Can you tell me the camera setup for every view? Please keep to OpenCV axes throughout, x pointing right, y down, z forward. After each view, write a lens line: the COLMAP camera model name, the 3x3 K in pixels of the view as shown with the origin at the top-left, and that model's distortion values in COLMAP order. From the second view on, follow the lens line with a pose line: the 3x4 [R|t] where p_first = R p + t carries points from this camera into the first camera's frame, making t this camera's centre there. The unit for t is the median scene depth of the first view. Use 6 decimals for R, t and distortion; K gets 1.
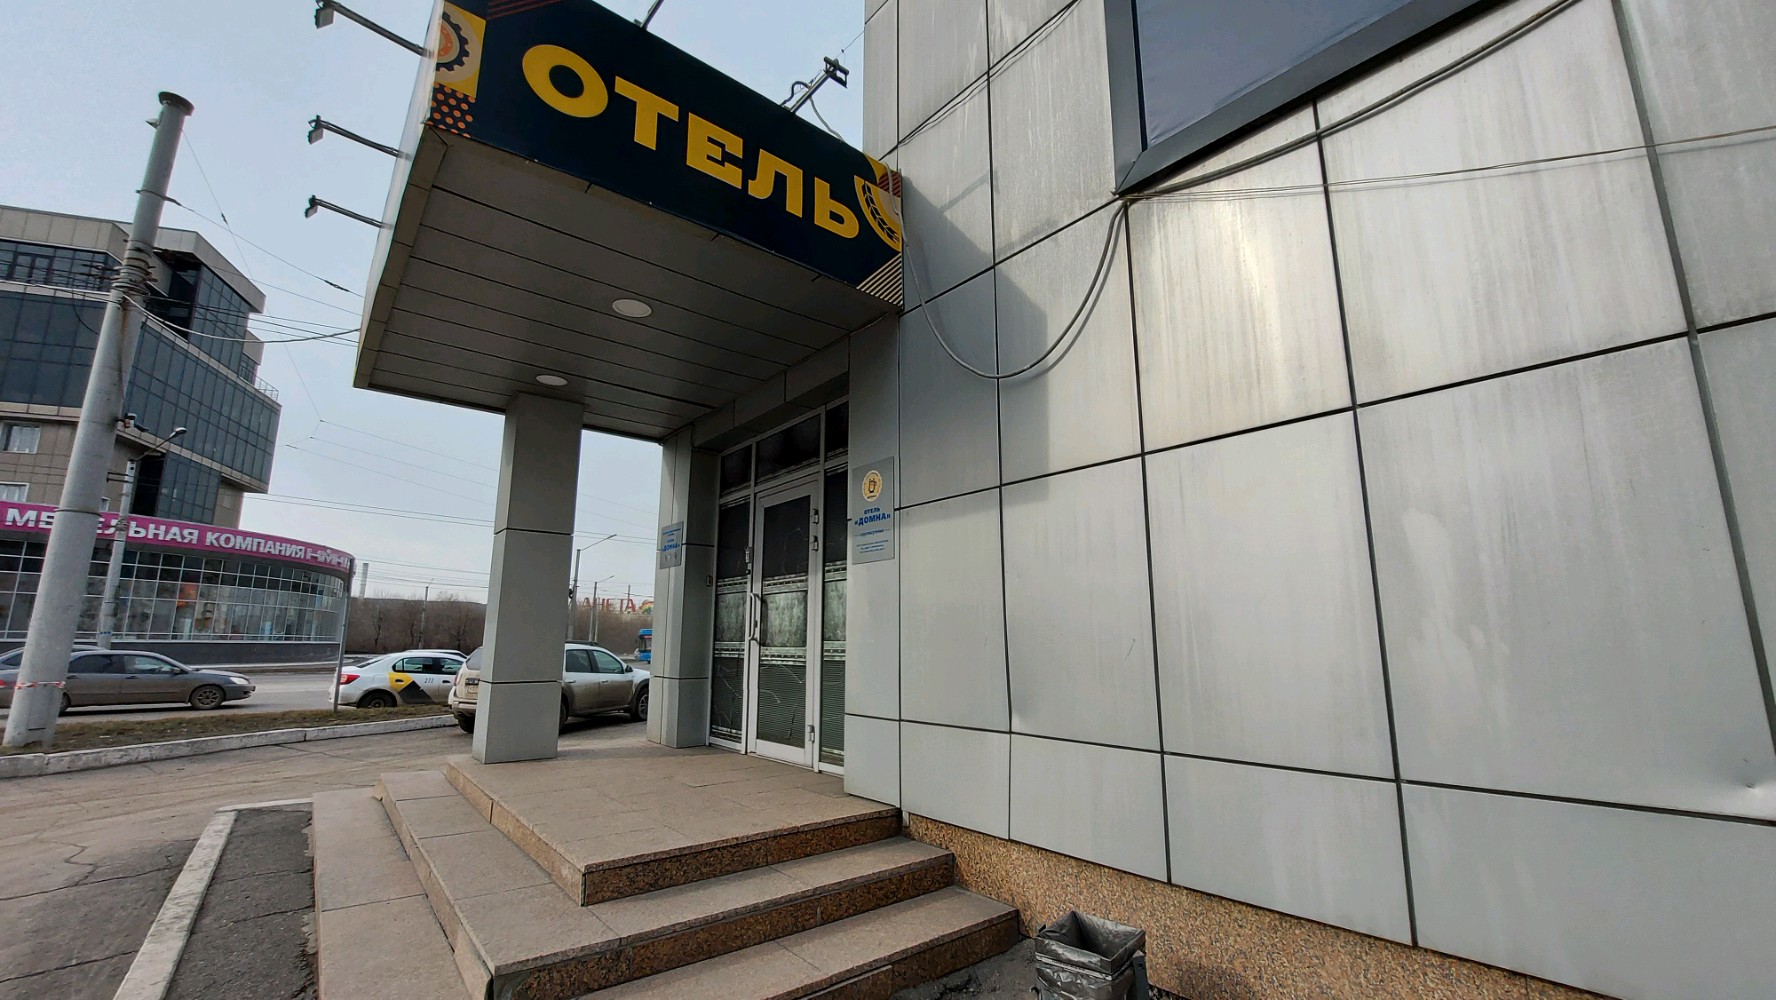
lens RADIAL K [[704.1, 0, 878.6], [0, 704.1, 510.7], [0, 0, 1]] dist [-0.011741, 0.000005]
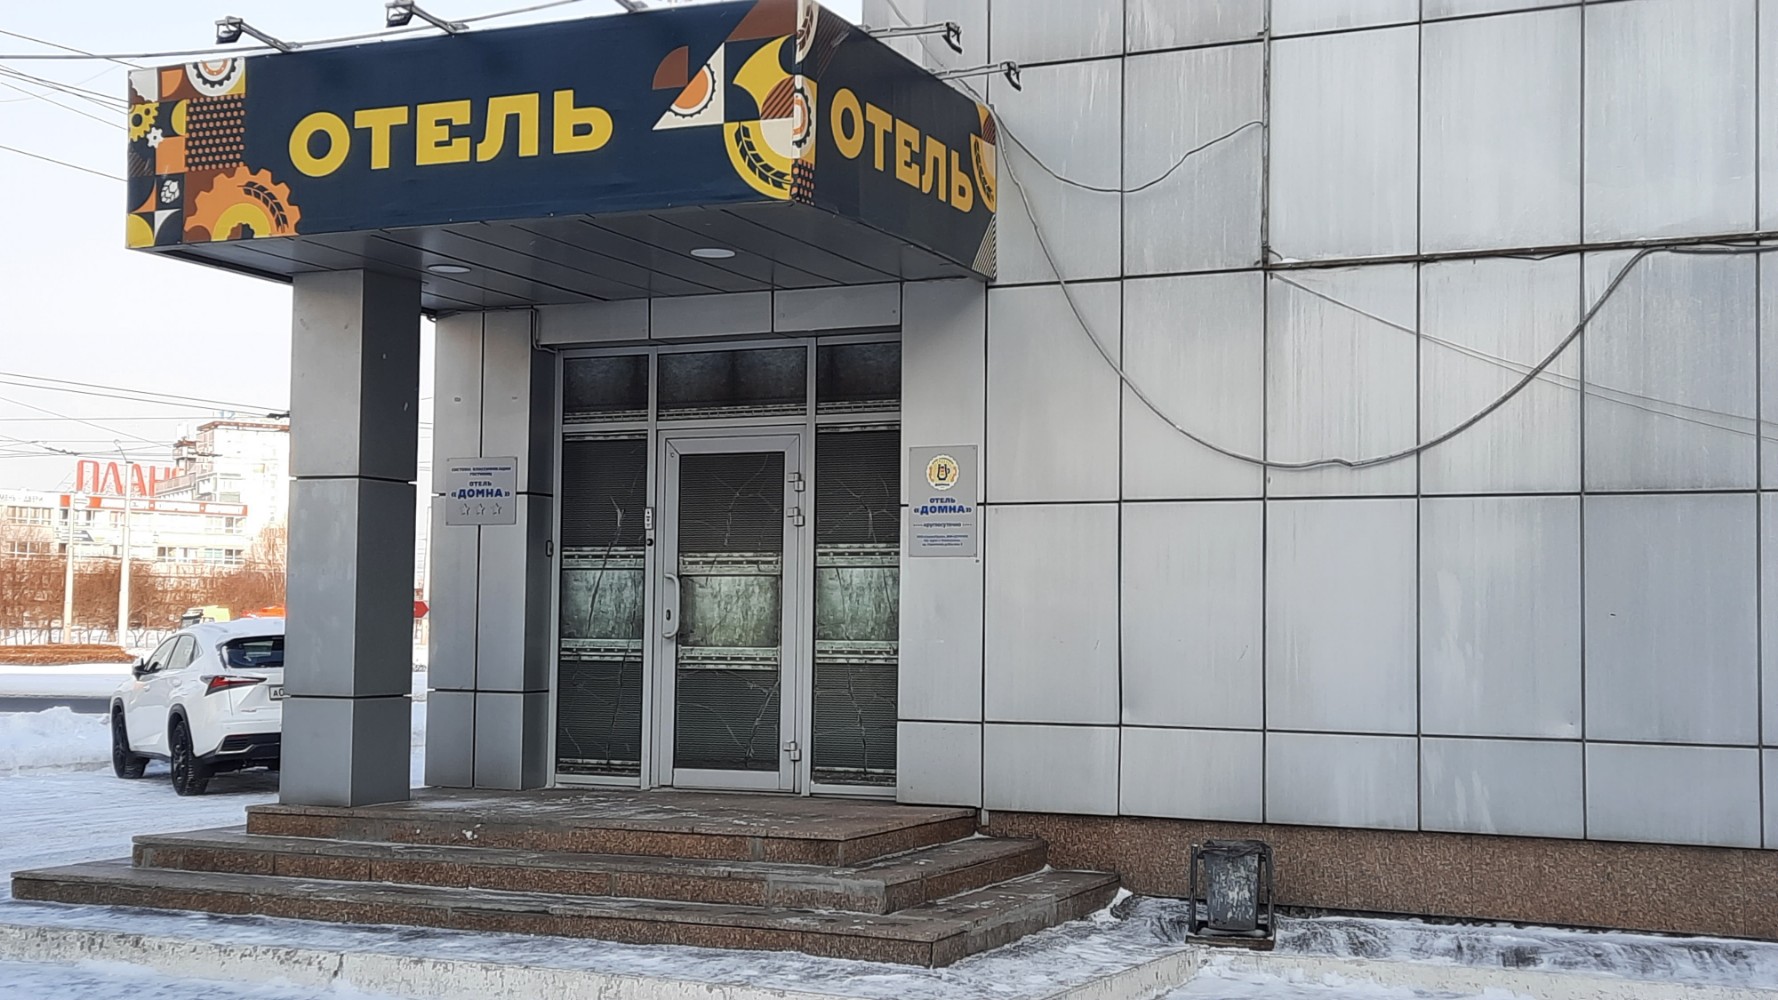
lens RADIAL K [[2138.7, 0, 889.0], [0, 2138.7, 500.0], [0, 0, 1]] dist [0.302080, -0.605585]
pose [[0.896931, 0.035950, 0.440707, -1.103883], [-0.091314, 0.990264, 0.105064, -0.243588], [-0.432639, -0.134478, 0.891481, -1.228254]]
